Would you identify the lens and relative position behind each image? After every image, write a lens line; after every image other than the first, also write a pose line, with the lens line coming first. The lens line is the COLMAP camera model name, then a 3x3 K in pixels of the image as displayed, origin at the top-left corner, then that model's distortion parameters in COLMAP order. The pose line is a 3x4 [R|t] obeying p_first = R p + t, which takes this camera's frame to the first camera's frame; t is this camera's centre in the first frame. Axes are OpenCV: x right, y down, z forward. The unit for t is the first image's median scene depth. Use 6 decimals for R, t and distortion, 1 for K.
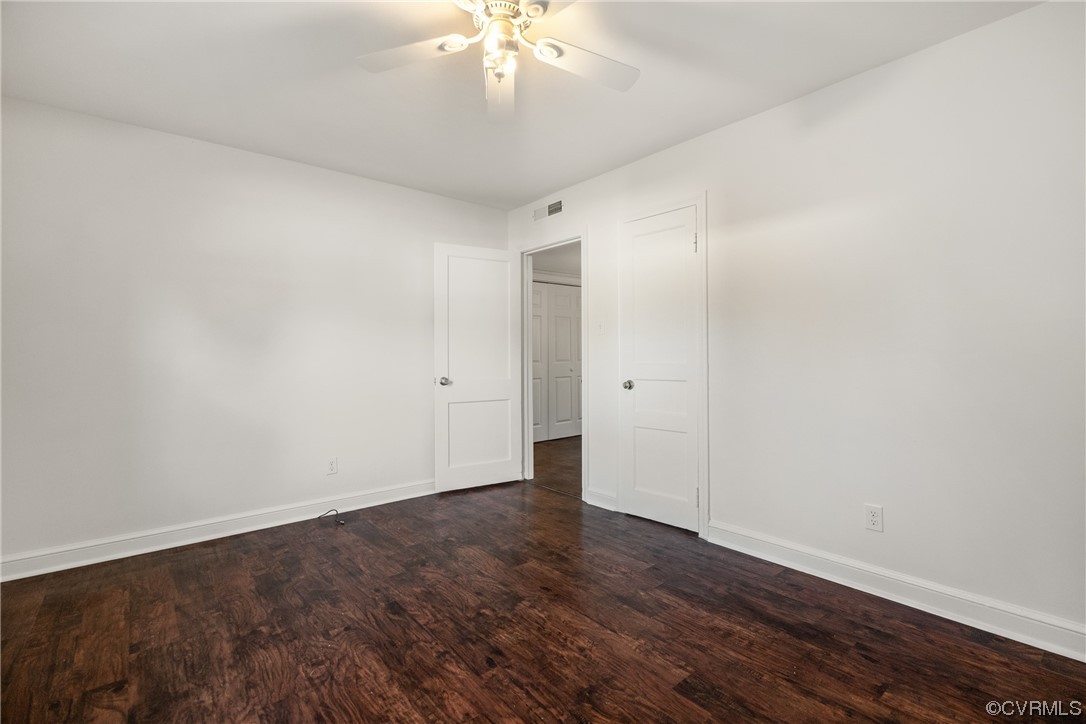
lens RADIAL K [[491.7, 0, 543.4], [0, 491.7, 357.8], [0, 0, 1]] dist [0.001911, -0.000920]
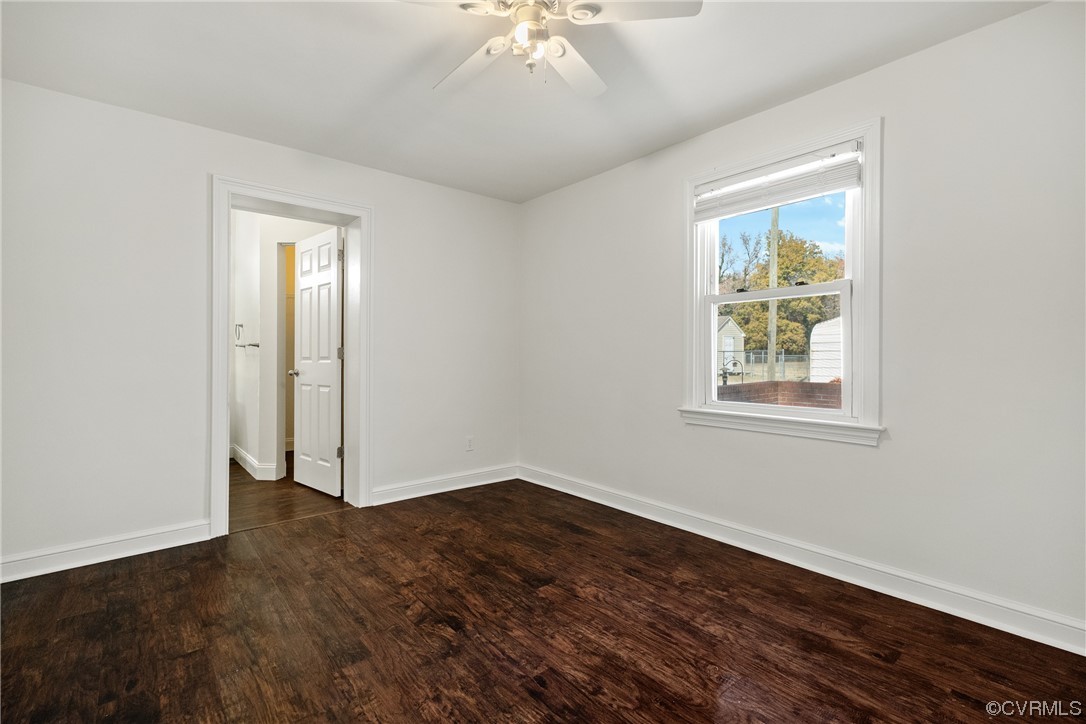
lens RADIAL K [[491.7, 0, 540.0], [0, 491.7, 360.0], [0, 0, 1]] dist [0.001911, -0.000920]
pose [[-0.999970, 0.007670, 0.000758, -0.115162], [0.007684, 0.999736, 0.021654, -0.012306], [-0.000592, 0.021659, -0.999765, 1.994777]]
